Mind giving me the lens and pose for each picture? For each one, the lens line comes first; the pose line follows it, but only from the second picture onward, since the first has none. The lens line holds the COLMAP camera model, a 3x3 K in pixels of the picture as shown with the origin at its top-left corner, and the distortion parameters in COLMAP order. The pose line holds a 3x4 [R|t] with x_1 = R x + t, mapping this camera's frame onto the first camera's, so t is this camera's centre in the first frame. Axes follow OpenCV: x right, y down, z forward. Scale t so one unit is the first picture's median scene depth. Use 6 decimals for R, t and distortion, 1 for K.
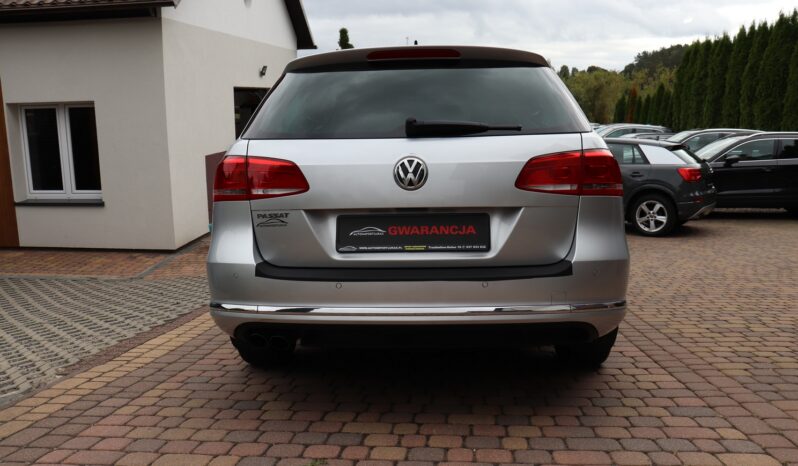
lens RADIAL K [[661.4, 0, 390.7], [0, 661.4, 225.6], [0, 0, 1]] dist [-0.179189, 0.145805]
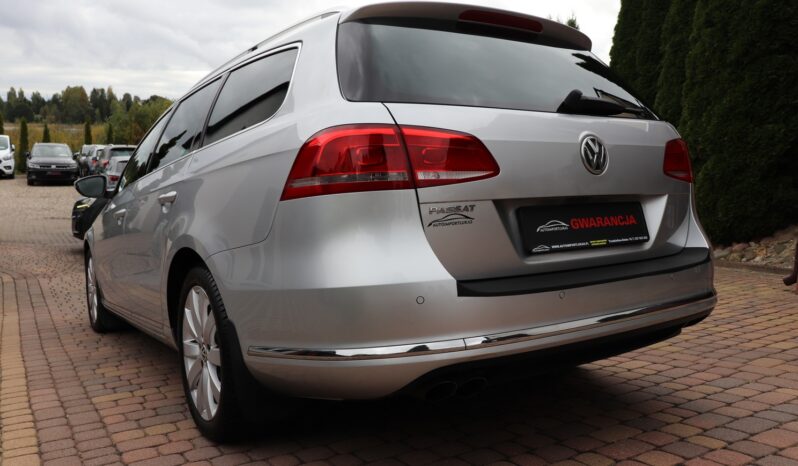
lens RADIAL K [[661.4, 0, 390.7], [0, 661.4, 225.6], [0, 0, 1]] dist [-0.179189, 0.145805]
pose [[0.802507, -0.034843, 0.595625, -0.667182], [0.061167, 0.997838, -0.024041, 0.015403], [-0.593499, 0.055726, 0.802903, 0.482669]]
